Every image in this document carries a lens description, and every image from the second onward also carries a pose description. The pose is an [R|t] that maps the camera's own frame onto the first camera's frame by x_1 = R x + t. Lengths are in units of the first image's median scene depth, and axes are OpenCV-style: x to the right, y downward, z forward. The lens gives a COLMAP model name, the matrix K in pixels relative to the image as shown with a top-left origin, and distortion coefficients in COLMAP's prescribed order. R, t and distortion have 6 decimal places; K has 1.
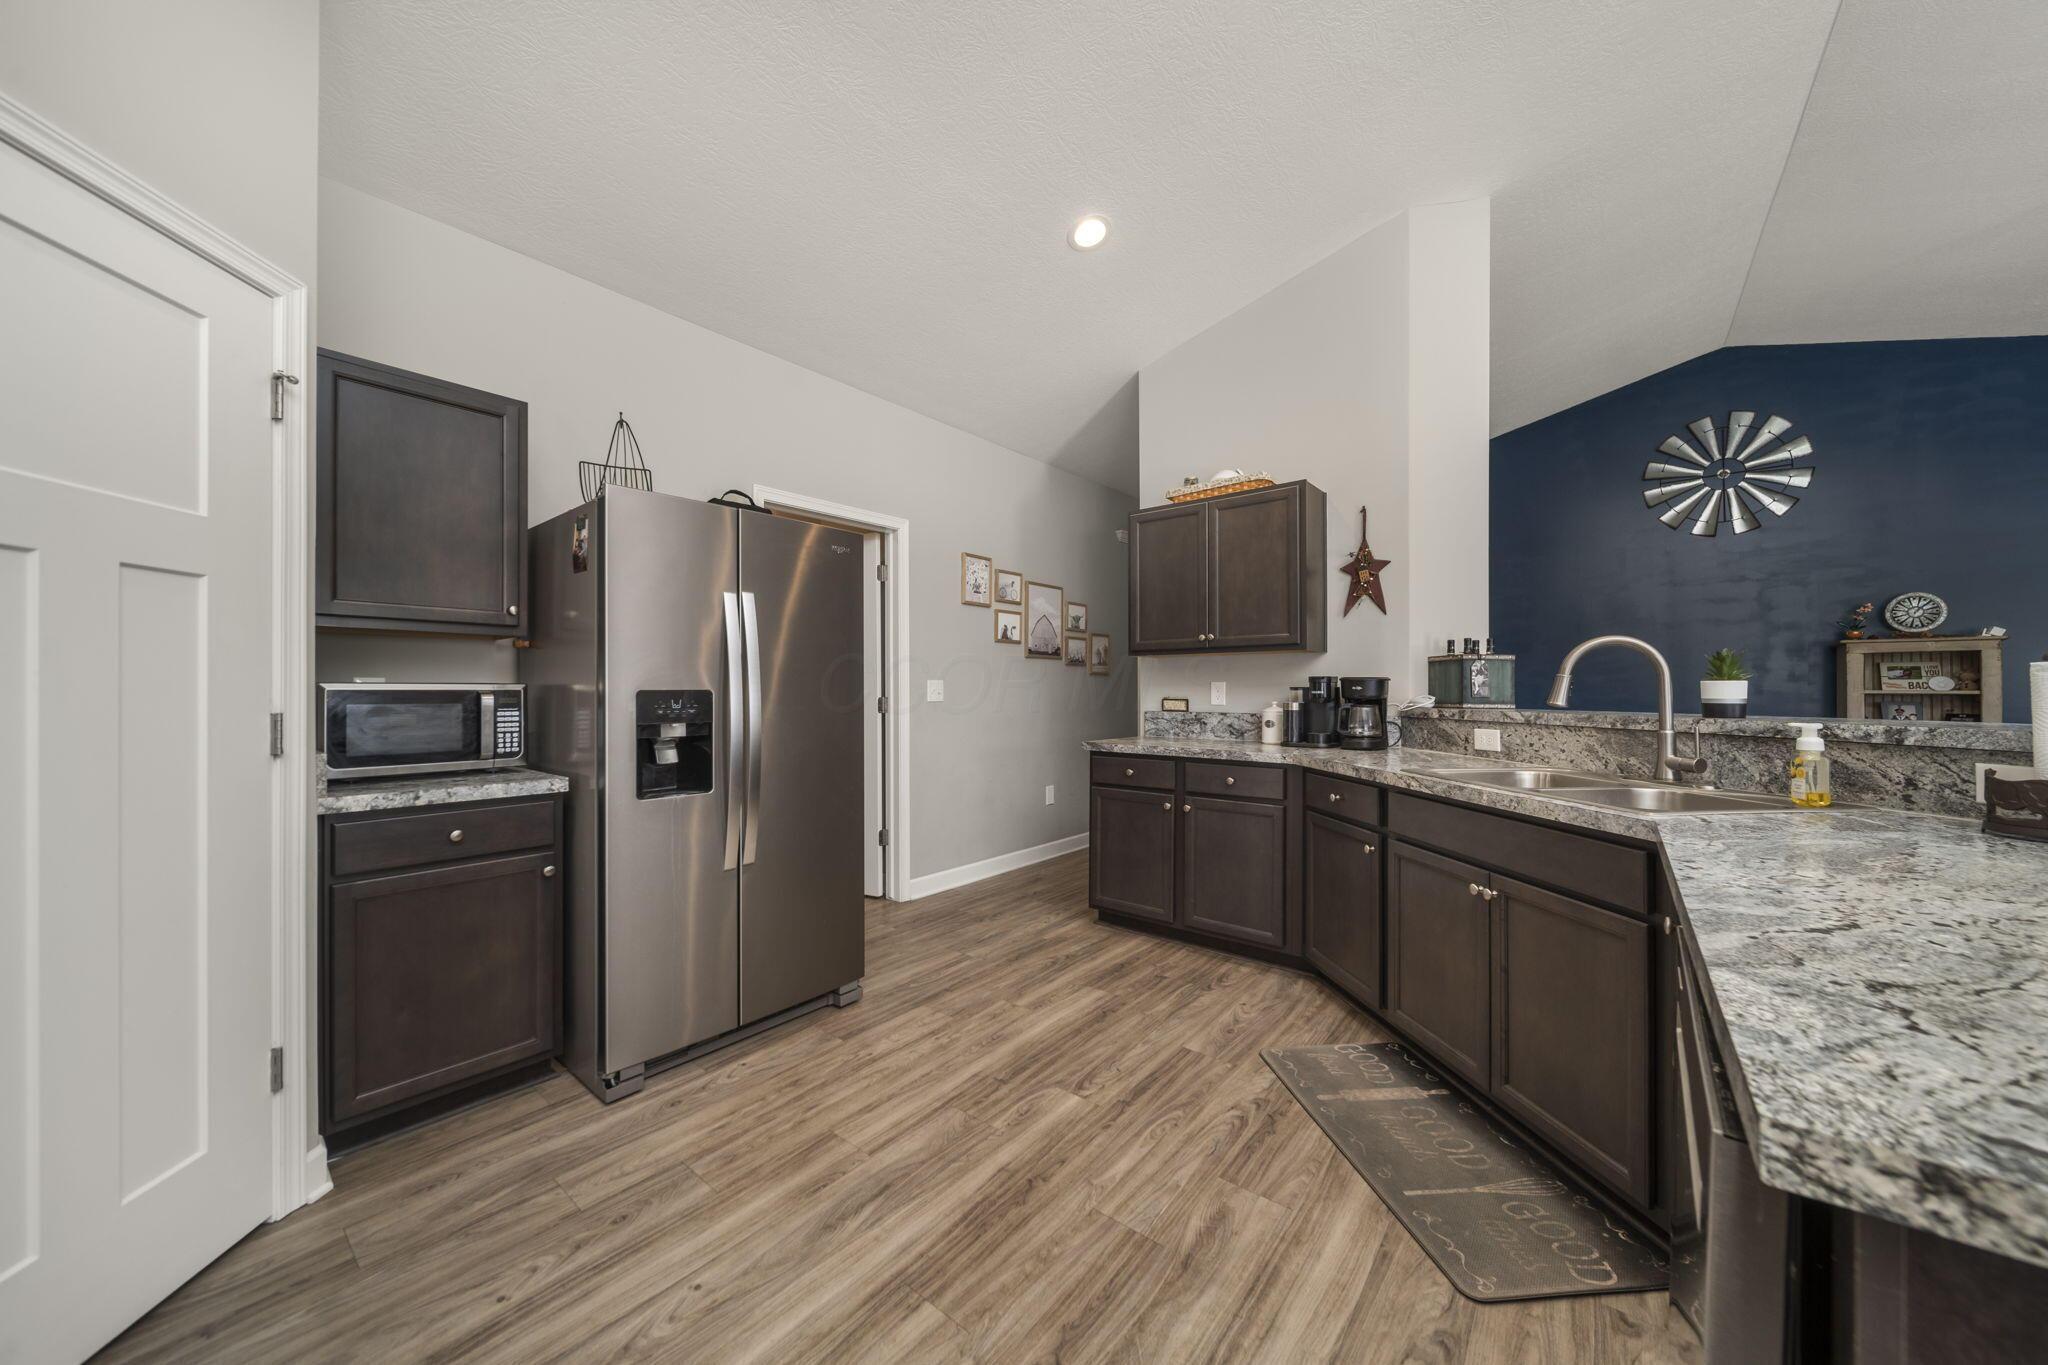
lens RADIAL K [[722.7, 0, 1015.0], [0, 722.7, 687.3], [0, 0, 1]] dist [0.000301, -0.000207]
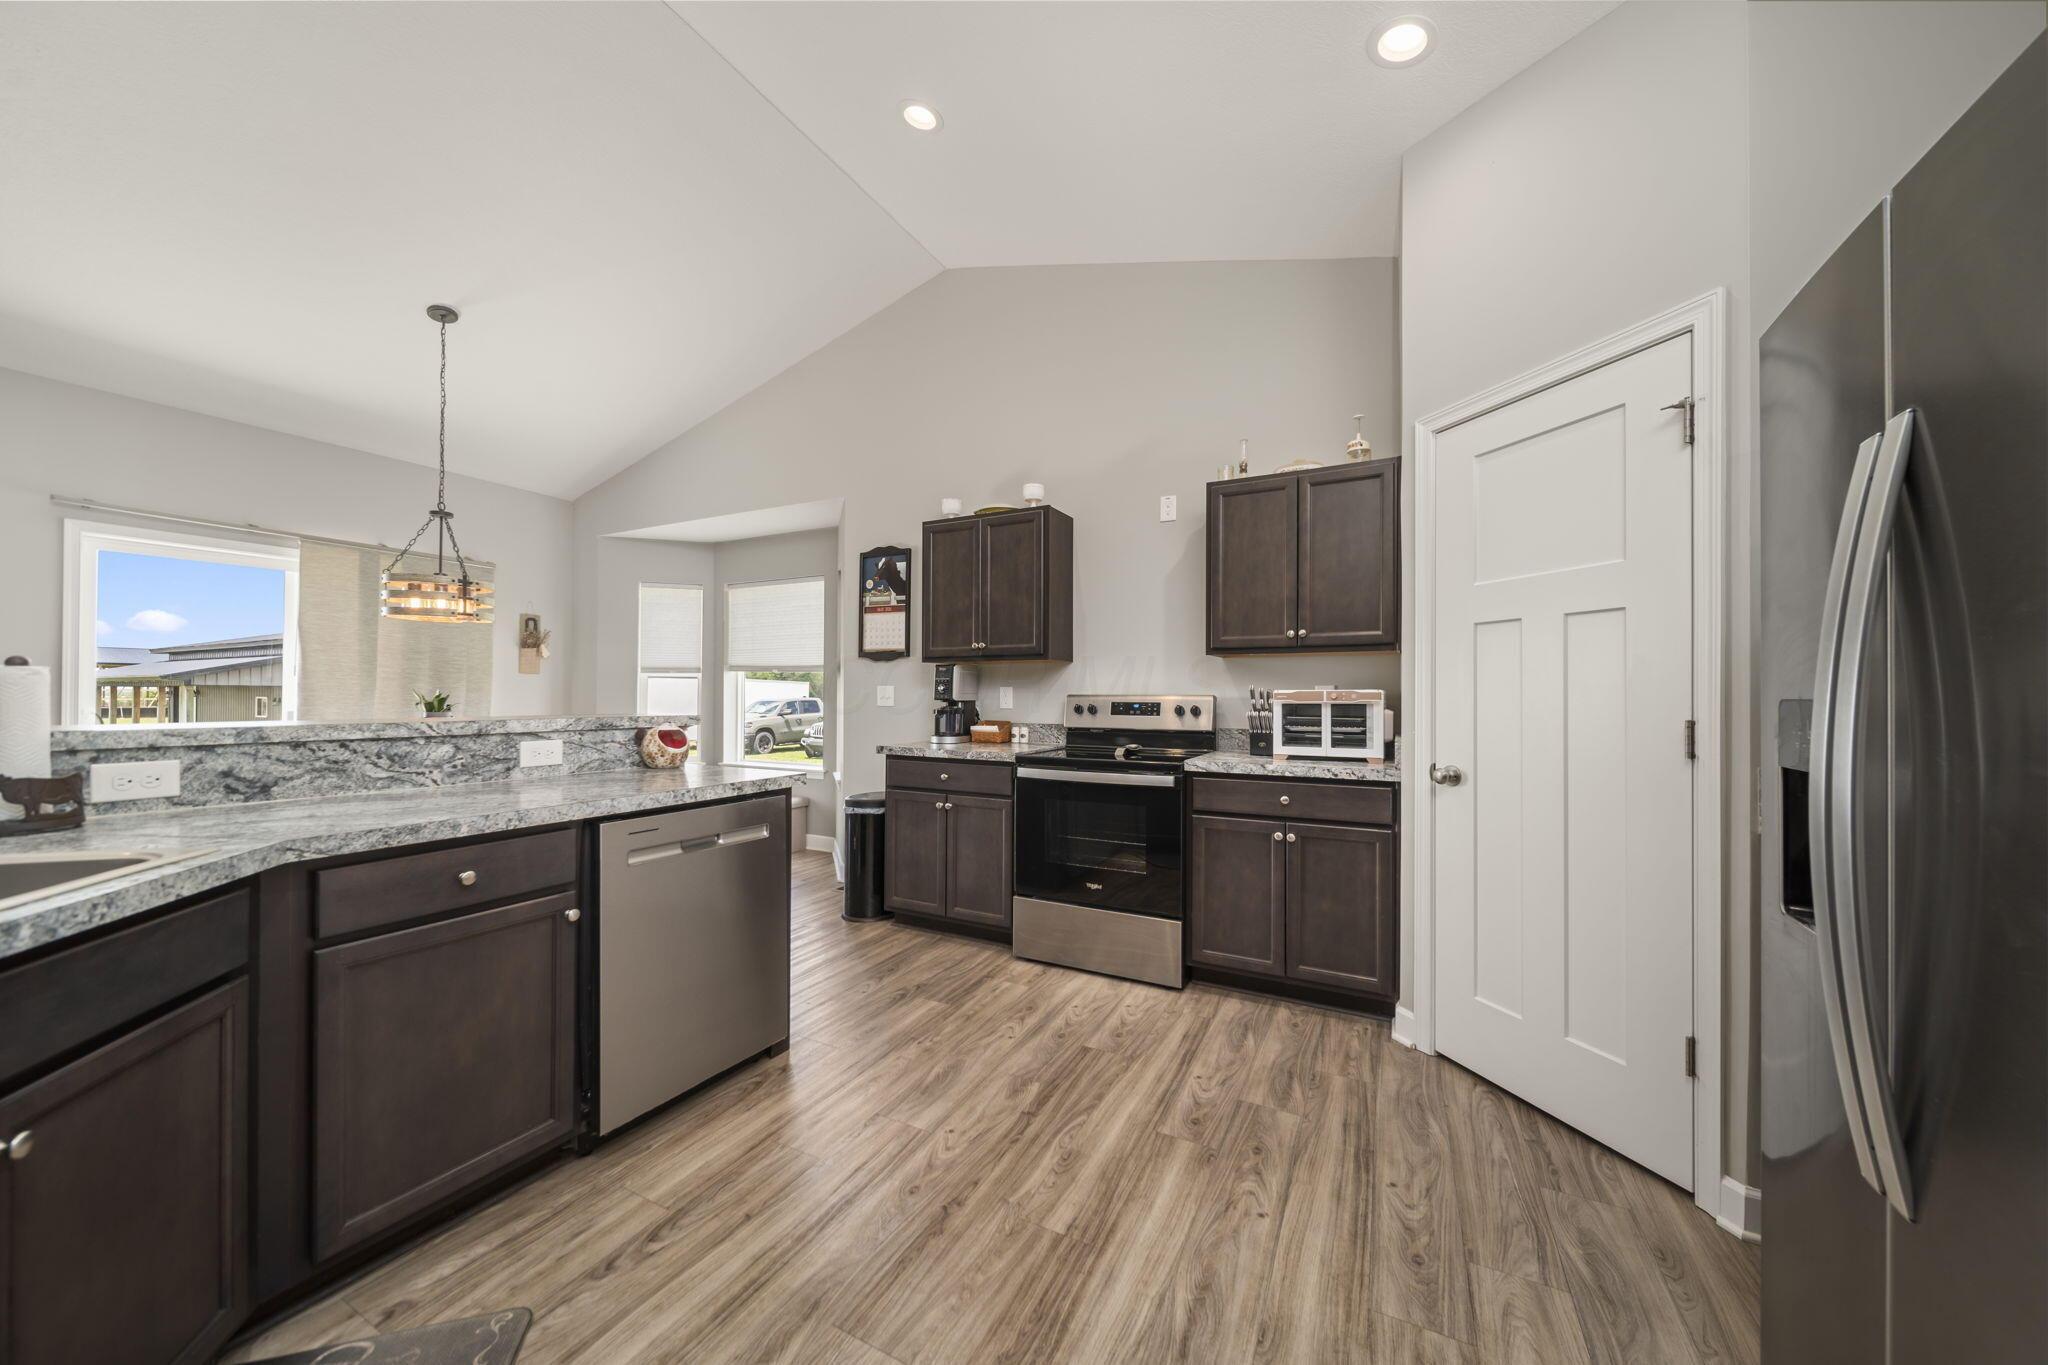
lens RADIAL K [[722.7, 0, 1015.0], [0, 722.7, 687.3], [0, 0, 1]] dist [0.000301, -0.000207]
pose [[-0.979586, -0.004965, -0.200966, 0.115673], [-0.002619, 0.999925, -0.011936, 0.002649], [0.201010, -0.011166, -0.979526, 1.320476]]
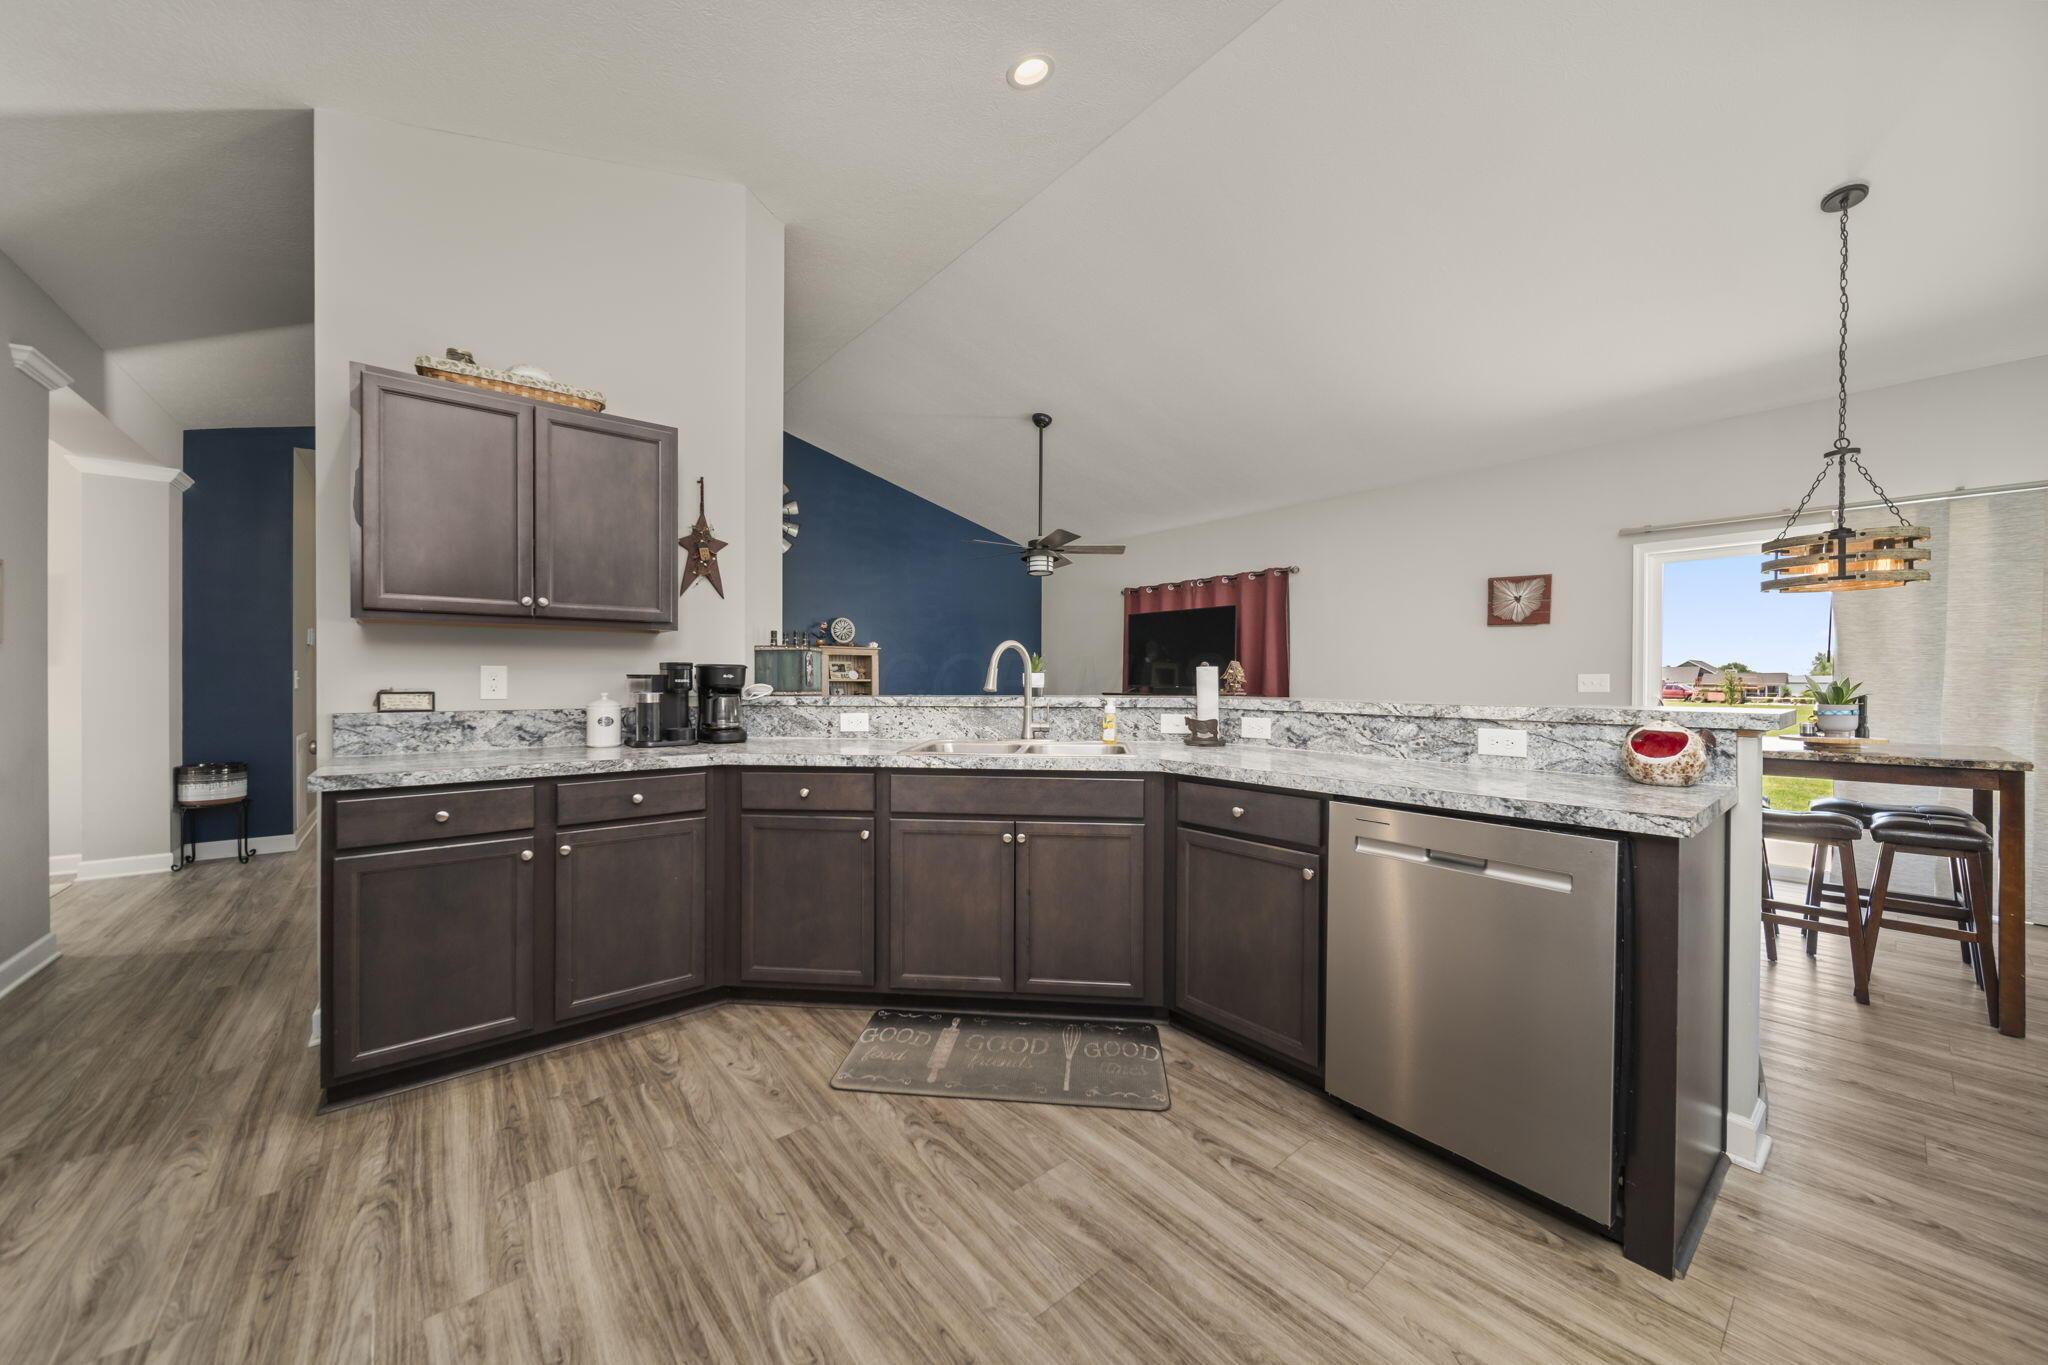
lens RADIAL K [[722.7, 0, 1015.0], [0, 722.7, 687.3], [0, 0, 1]] dist [0.000301, -0.000207]
pose [[0.191079, -0.010270, 0.981521, -0.503852], [-0.005488, 0.999918, 0.011531, 0.003760], [-0.981559, -0.007590, 0.191007, 0.644119]]
